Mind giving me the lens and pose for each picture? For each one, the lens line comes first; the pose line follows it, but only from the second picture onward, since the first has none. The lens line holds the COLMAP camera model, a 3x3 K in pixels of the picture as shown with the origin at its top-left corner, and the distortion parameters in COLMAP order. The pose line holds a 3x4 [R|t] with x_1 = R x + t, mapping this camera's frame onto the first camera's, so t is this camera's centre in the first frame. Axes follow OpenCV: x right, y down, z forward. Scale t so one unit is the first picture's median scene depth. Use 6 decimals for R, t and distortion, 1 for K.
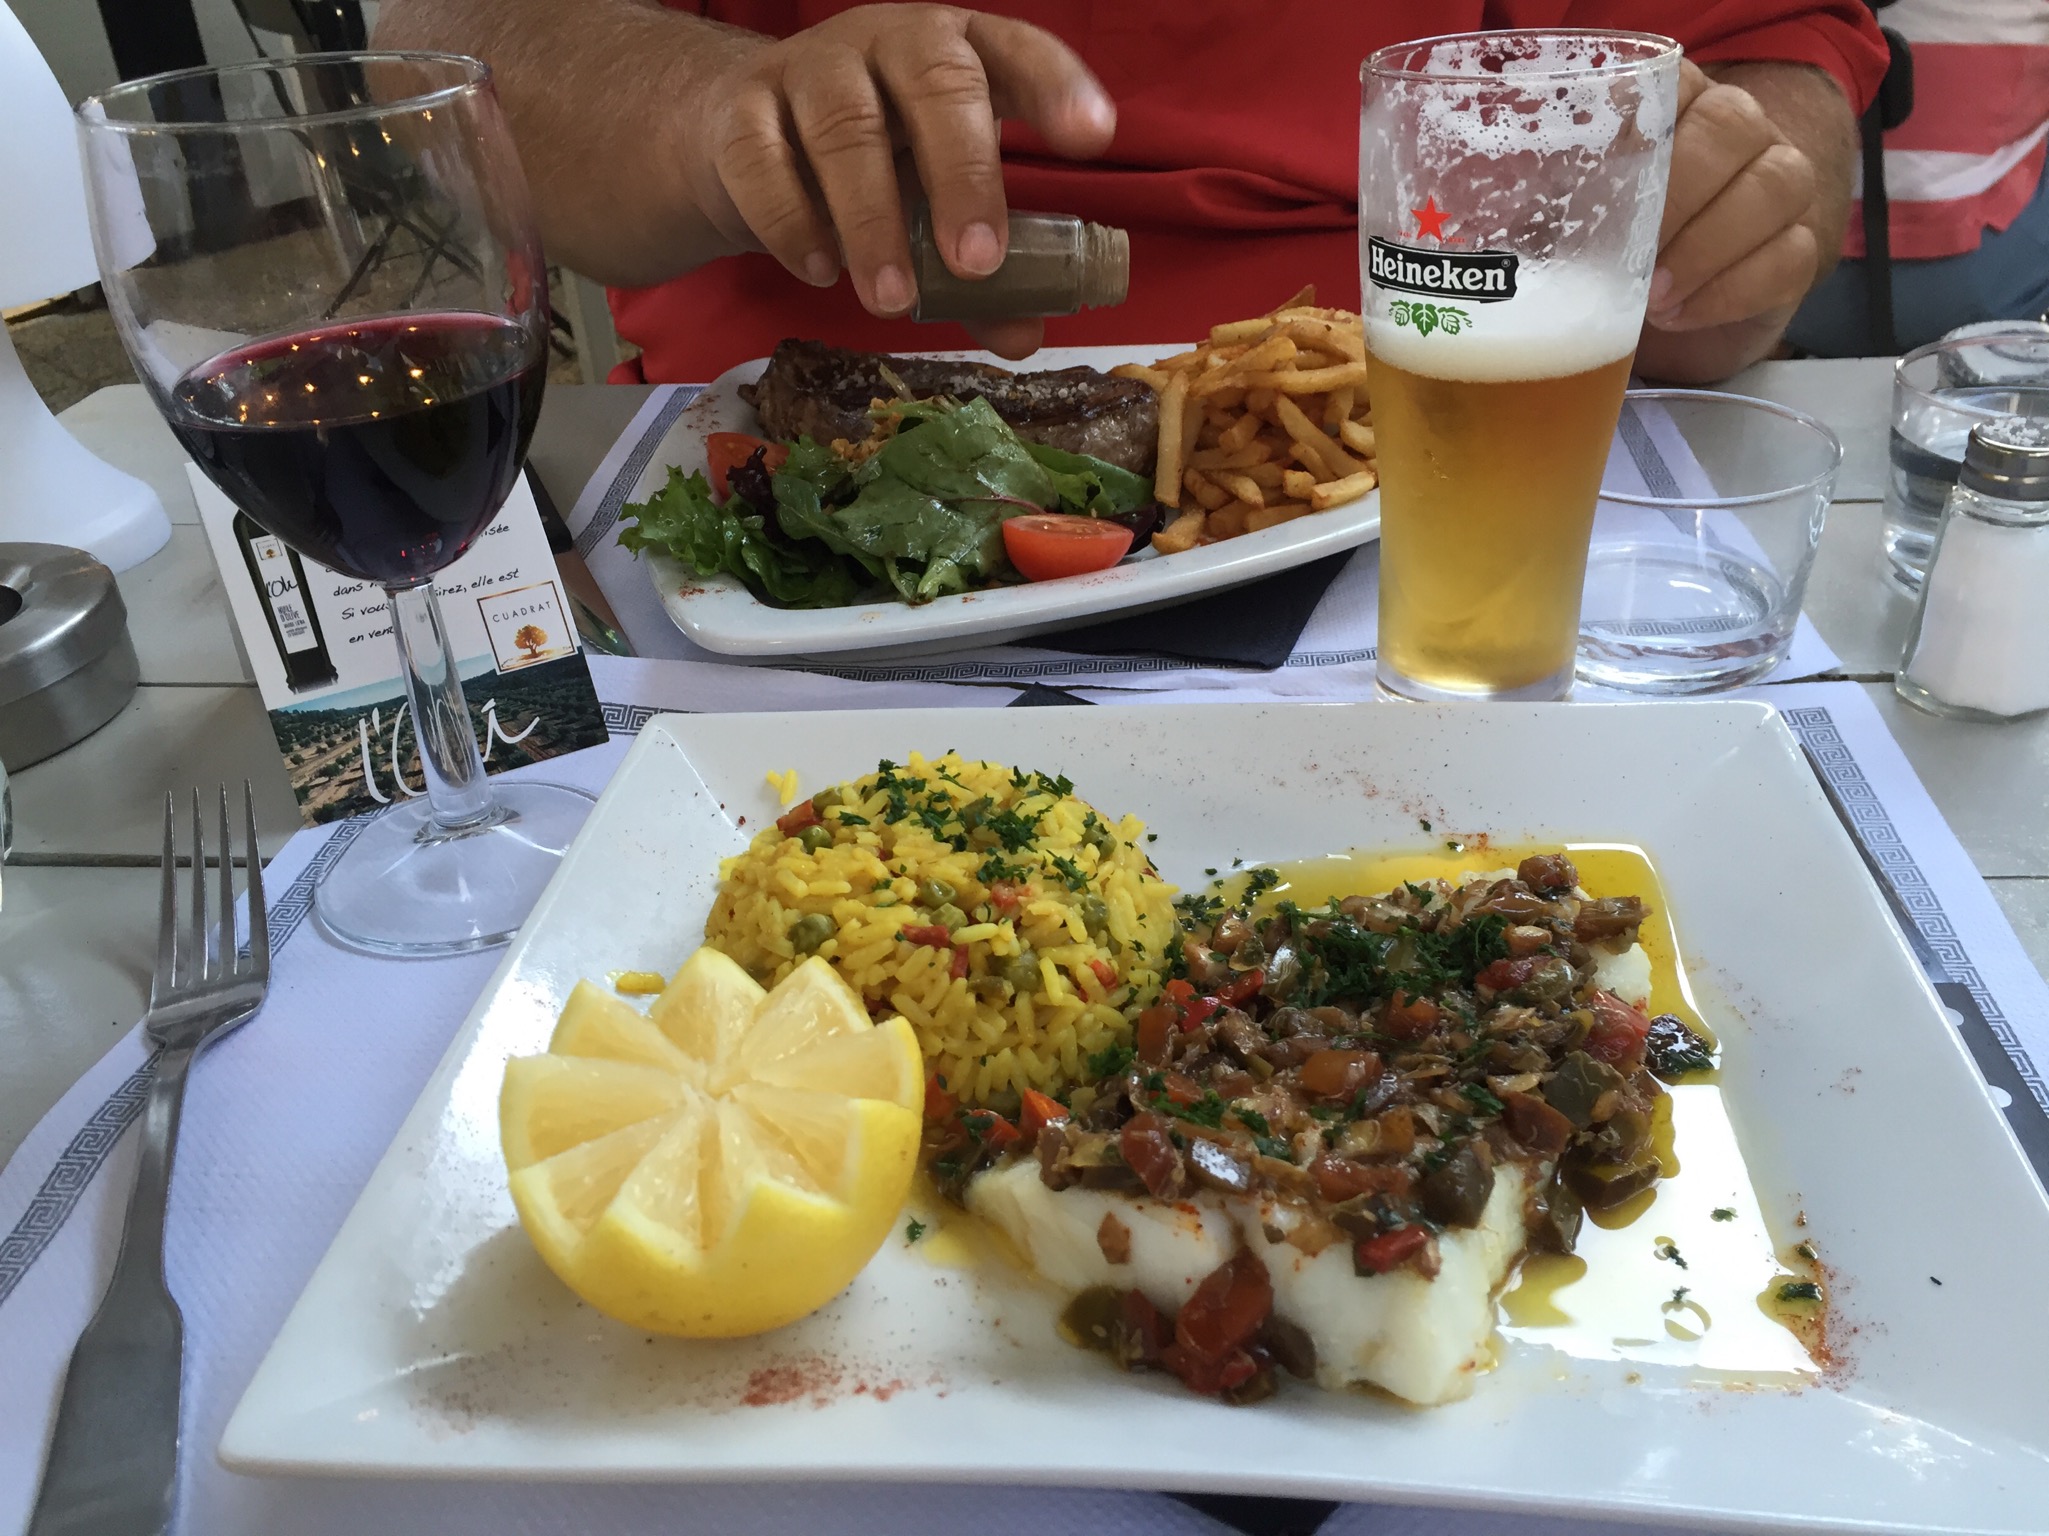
lens RADIAL K [[1717.9, 0, 1027.4], [0, 1717.9, 747.0], [0, 0, 1]] dist [0.088053, -0.111547]
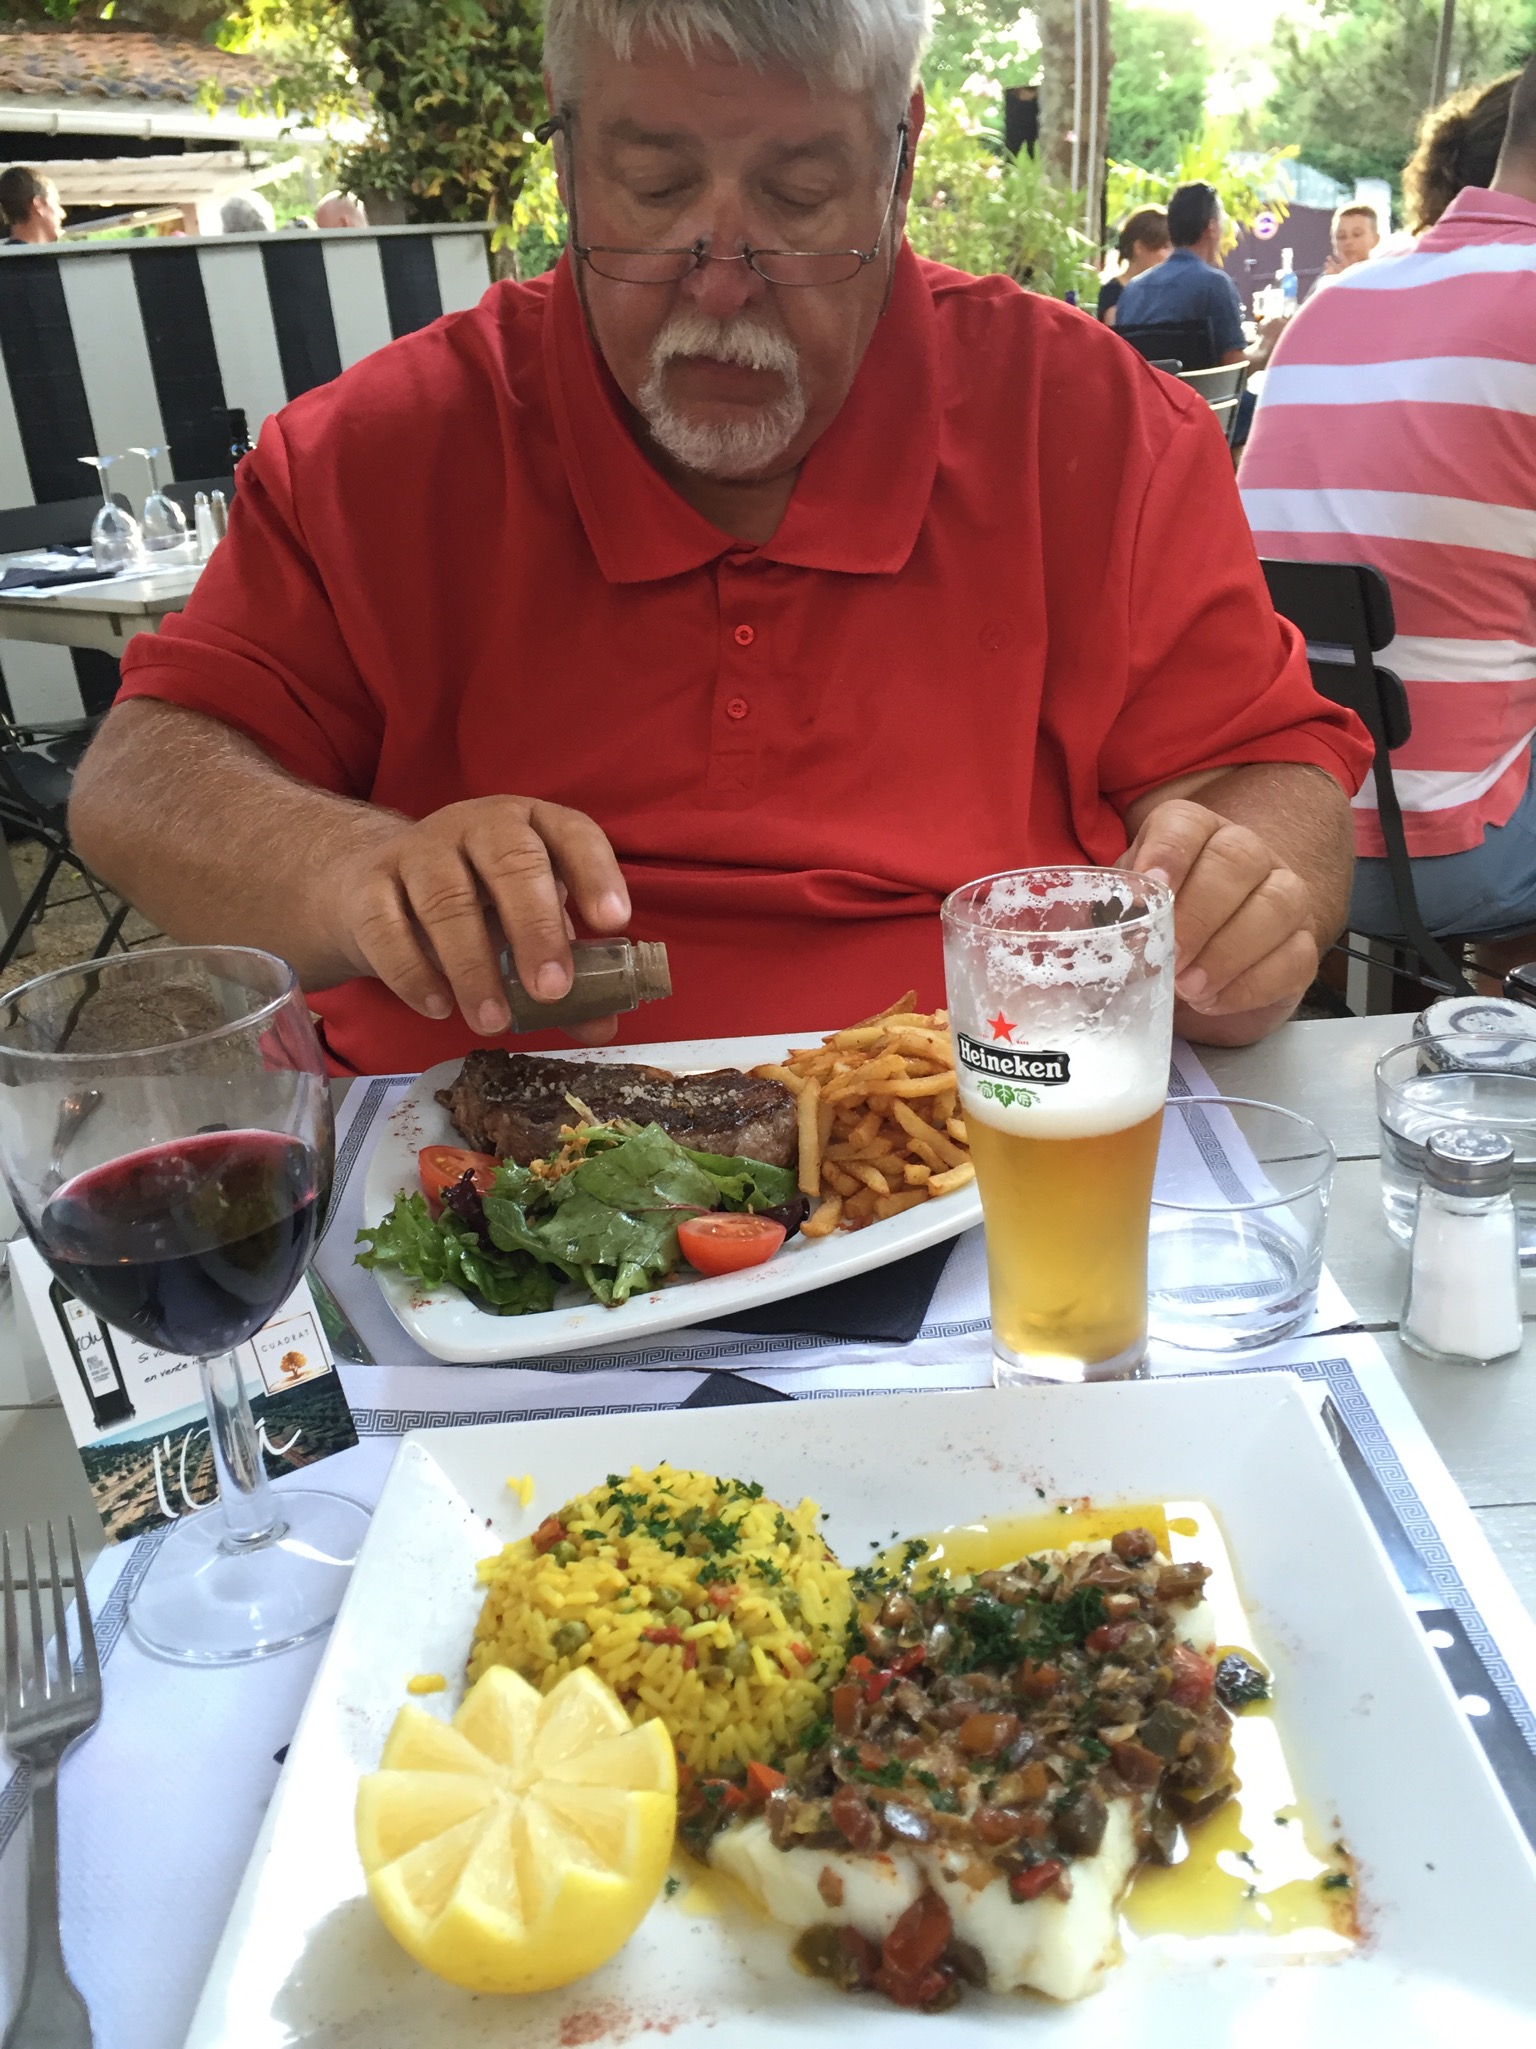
lens RADIAL K [[1717.9, 0, 755.1], [0, 1717.9, 1022.0], [0, 0, 1]] dist [0.088053, -0.111547]
pose [[0.996452, -0.051775, 0.066352, -0.046683], [0.060775, 0.988040, -0.141714, -0.138965], [-0.058221, 0.145244, 0.987681, -0.310905]]
